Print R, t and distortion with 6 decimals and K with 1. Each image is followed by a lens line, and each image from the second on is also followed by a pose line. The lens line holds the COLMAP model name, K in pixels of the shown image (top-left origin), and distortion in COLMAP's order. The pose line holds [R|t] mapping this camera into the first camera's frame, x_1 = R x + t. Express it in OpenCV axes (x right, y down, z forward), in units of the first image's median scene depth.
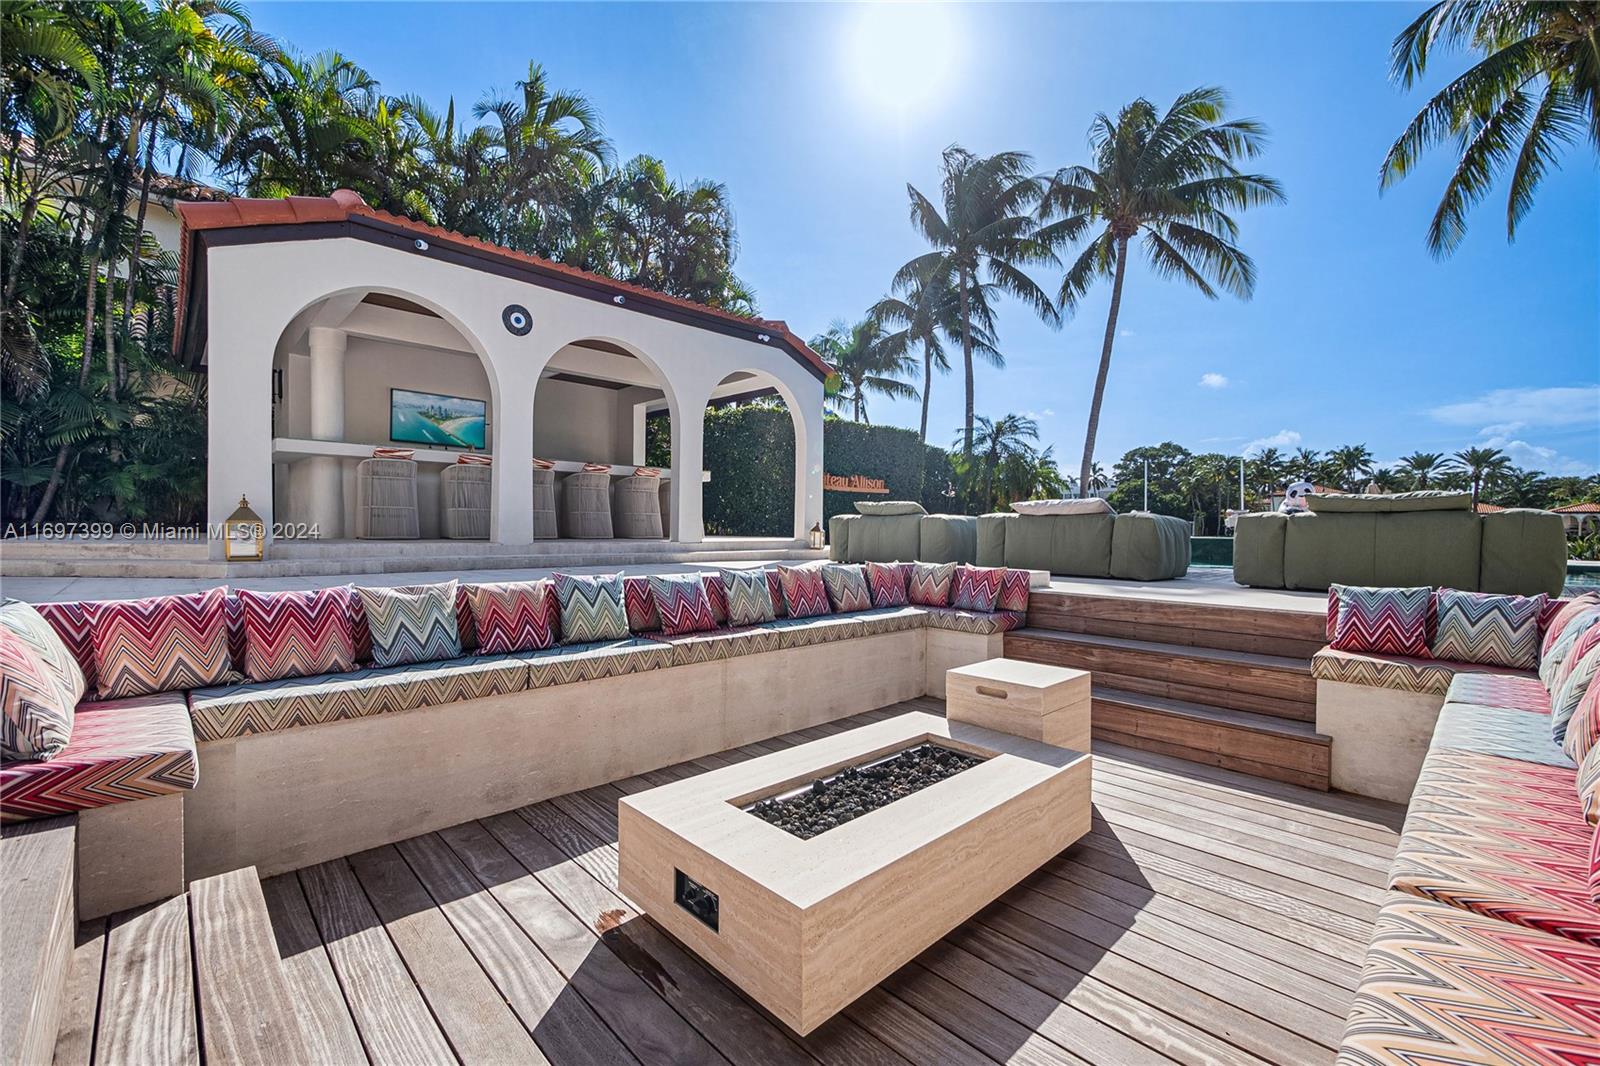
lens RADIAL K [[661.3, 0, 790.1], [0, 661.3, 544.5], [0, 0, 1]] dist [-0.002499, -0.000148]
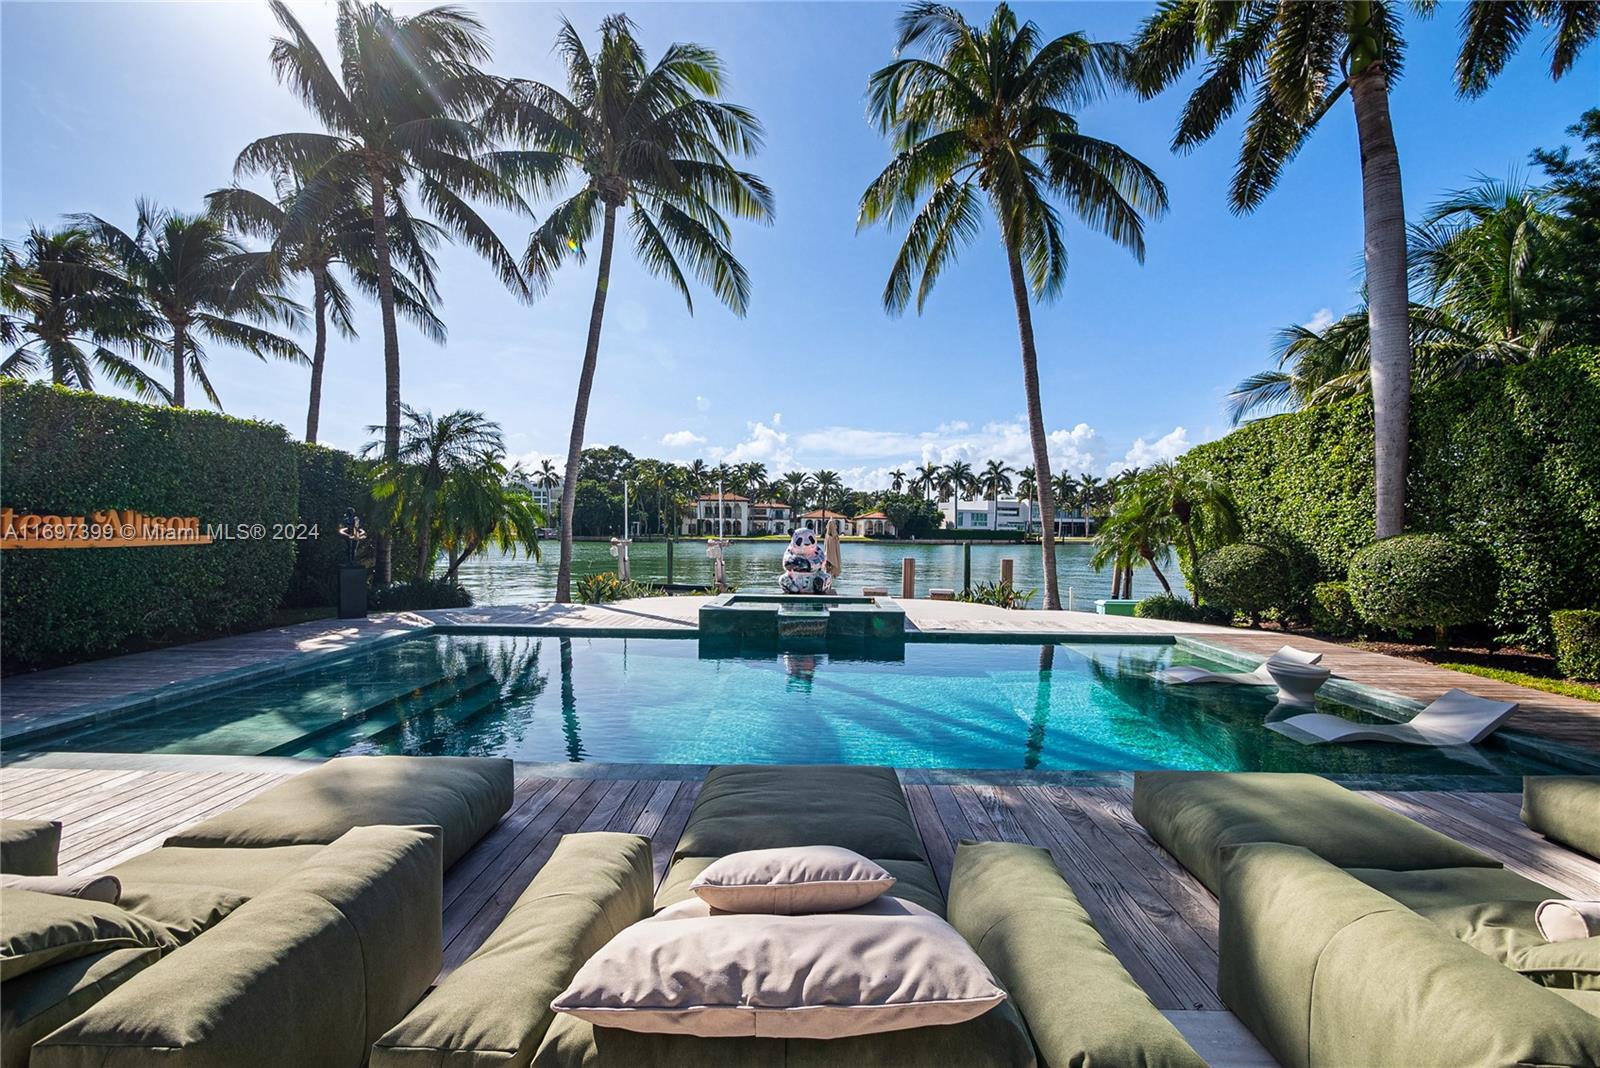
lens RADIAL K [[680.8, 0, 809.4], [0, 680.8, 543.9], [0, 0, 1]] dist [-0.001398, 0.000237]
pose [[0.695301, -0.020097, 0.718437, 0.075550], [0.015966, 0.999794, 0.012516, -0.062474], [-0.718541, 0.002768, 0.695479, 0.250786]]
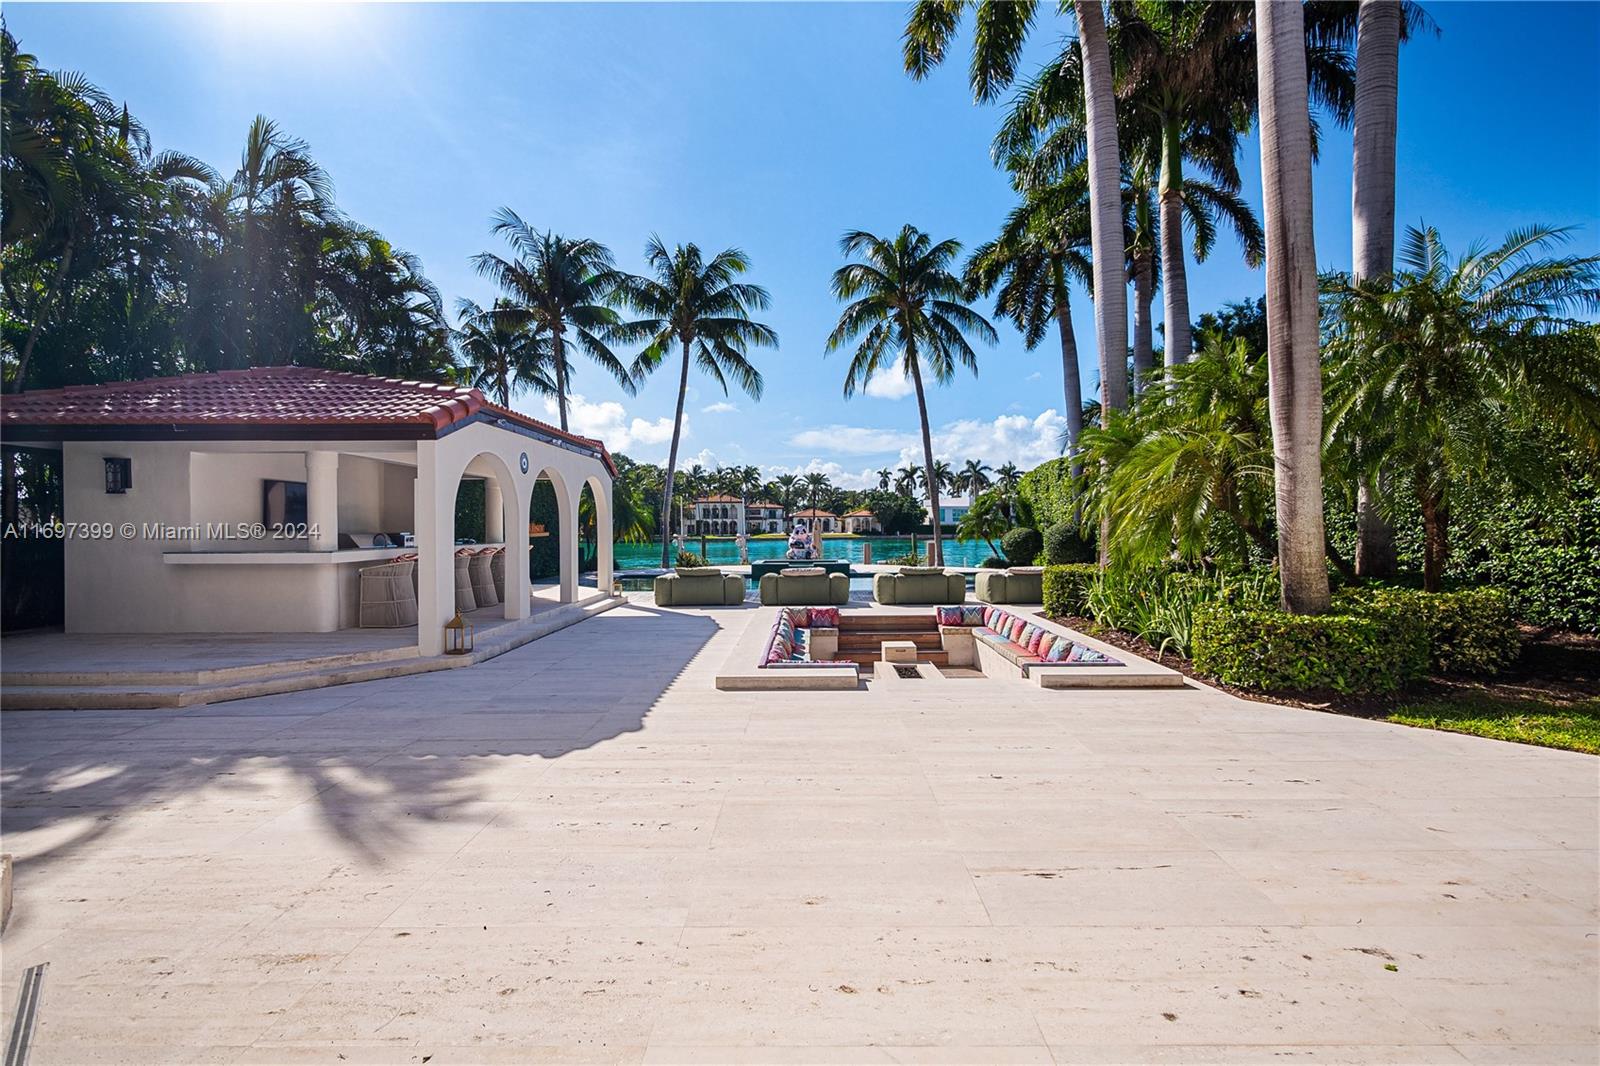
lens RADIAL K [[682.7, 0, 800.0], [0, 682.7, 533.0], [0, 0, 1]] dist [-0.000501, -0.000086]
pose [[0.696121, -0.023458, 0.717541, -0.335050], [0.035492, 0.999368, -0.001760, -0.051315], [-0.717047, 0.026693, 0.696514, -0.144313]]
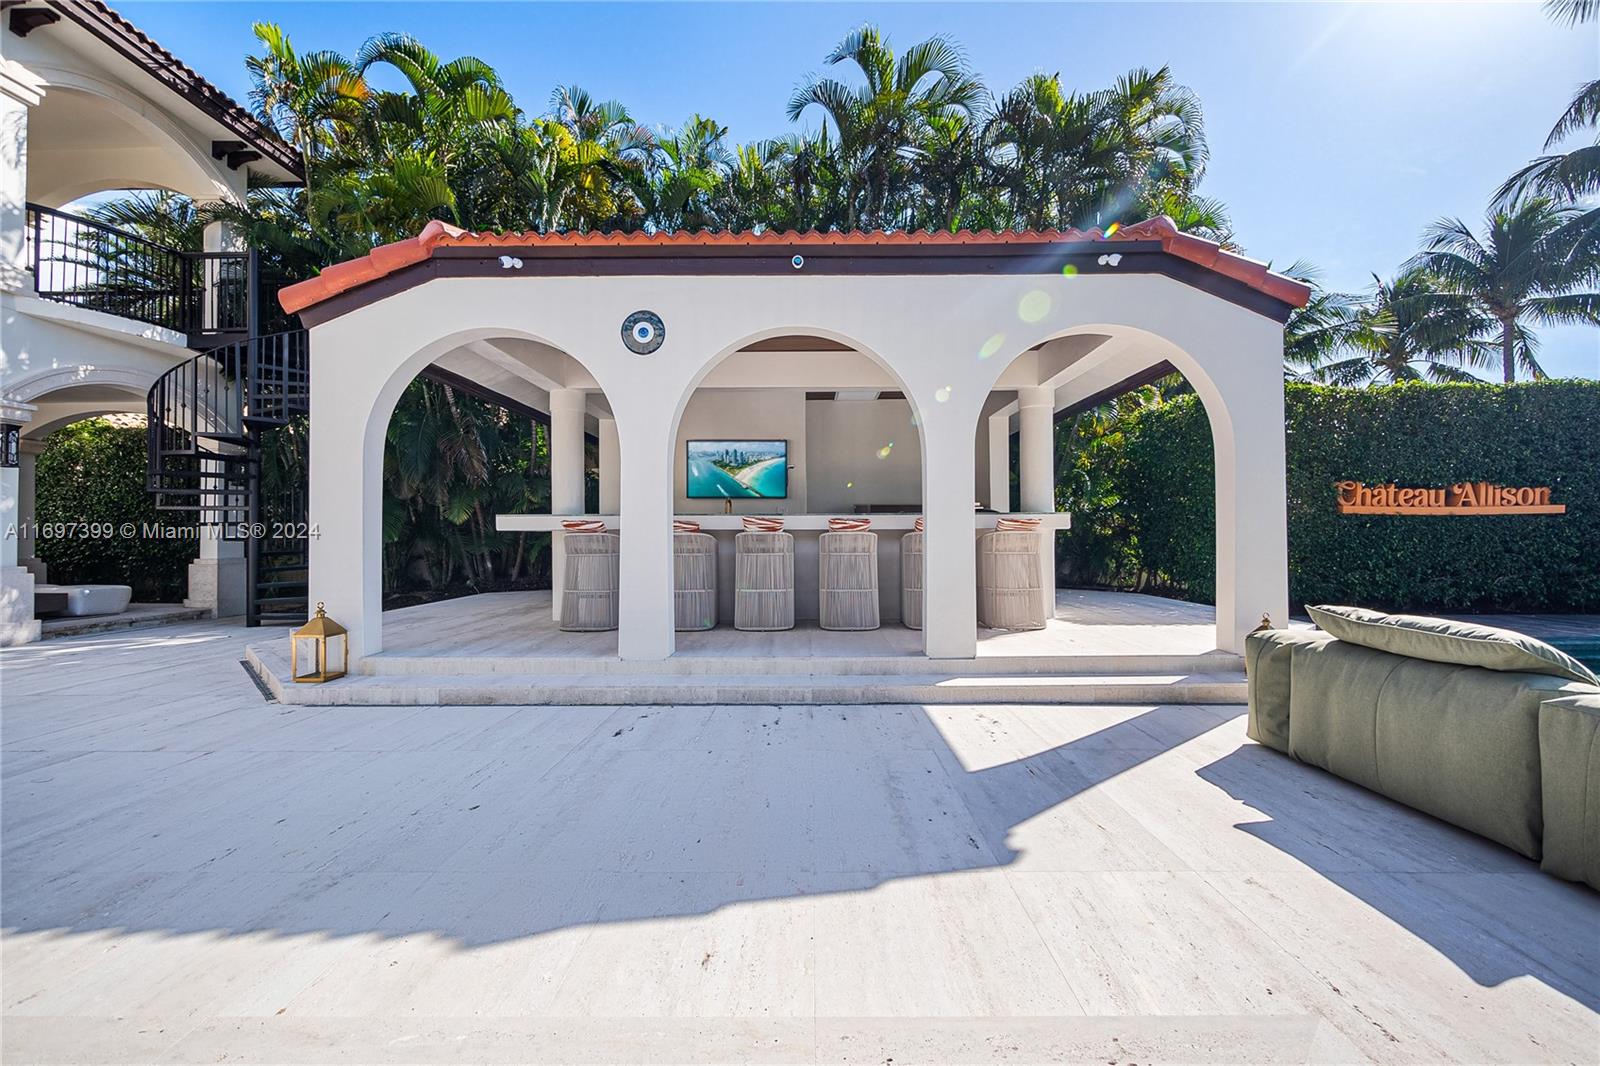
lens RADIAL K [[659.8, 0, 806.8], [0, 659.8, 527.5], [0, 0, 1]] dist [-0.003143, -0.000111]
pose [[0.730340, -0.024998, -0.682626, 0.056223], [-0.004570, 0.999129, -0.041478, -0.035339], [0.683069, 0.033413, 0.729590, 0.201264]]
